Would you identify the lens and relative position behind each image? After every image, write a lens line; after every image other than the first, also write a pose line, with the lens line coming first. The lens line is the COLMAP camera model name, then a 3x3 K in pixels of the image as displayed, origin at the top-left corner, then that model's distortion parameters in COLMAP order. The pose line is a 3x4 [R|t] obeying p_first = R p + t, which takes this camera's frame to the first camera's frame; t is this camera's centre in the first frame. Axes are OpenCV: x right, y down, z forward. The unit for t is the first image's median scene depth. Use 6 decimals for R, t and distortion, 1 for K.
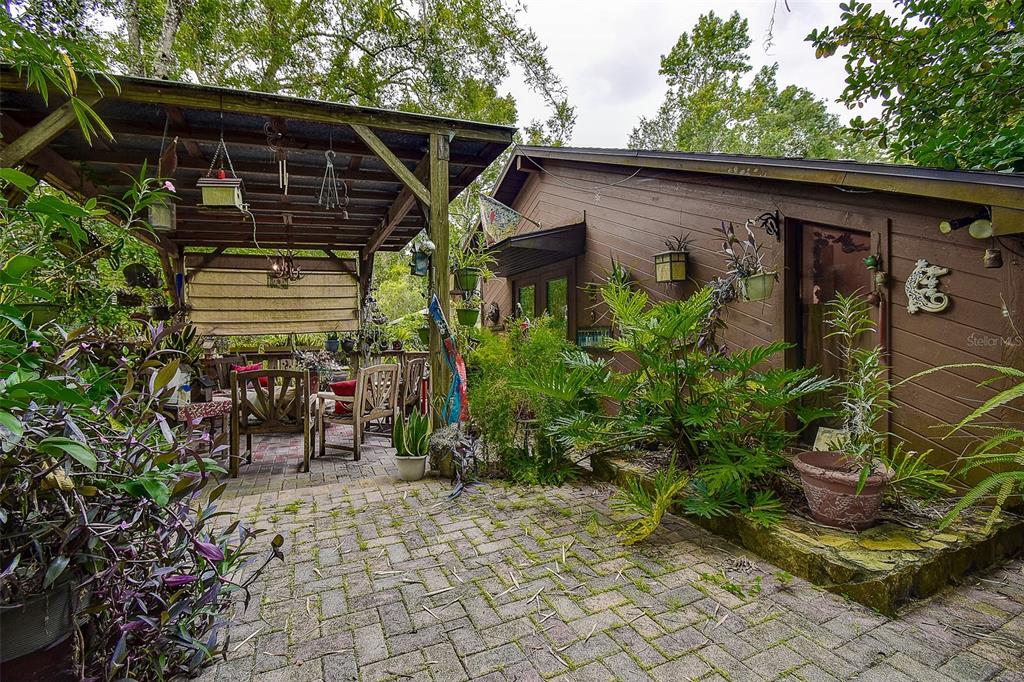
lens RADIAL K [[459.5, 0, 504.7], [0, 459.5, 341.2], [0, 0, 1]] dist [0.017996, -0.017697]
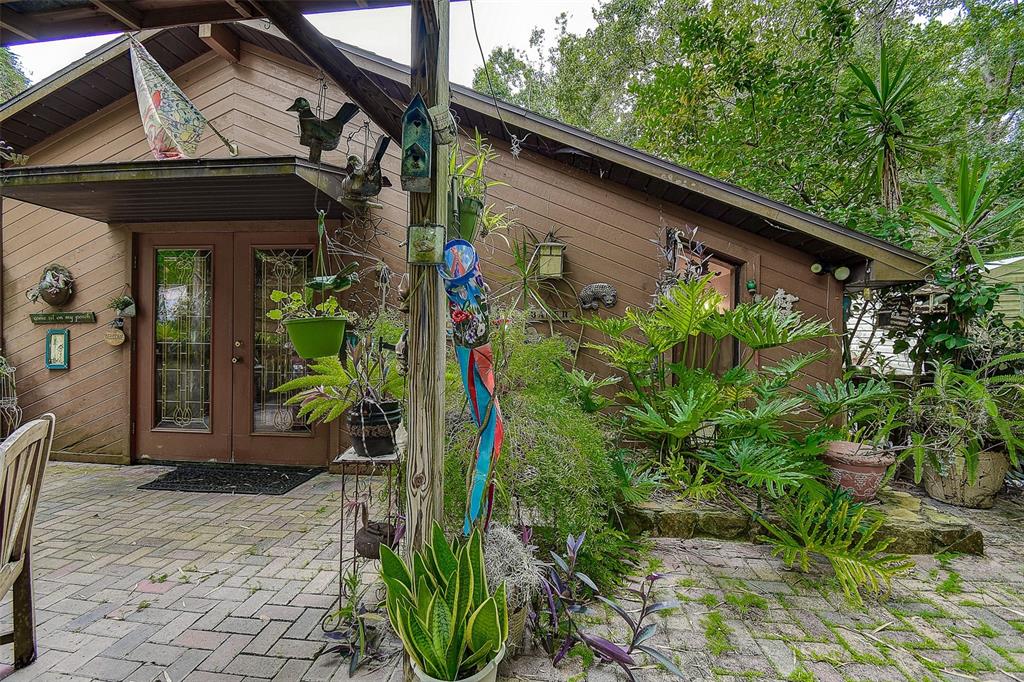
lens RADIAL K [[459.5, 0, 510.9], [0, 459.5, 339.7], [0, 0, 1]] dist [0.017996, -0.017697]
pose [[0.492945, 0.007842, 0.870025, -0.687720], [-0.003158, 0.999969, -0.007224, -0.012876], [-0.870055, 0.000814, 0.492954, 1.034400]]
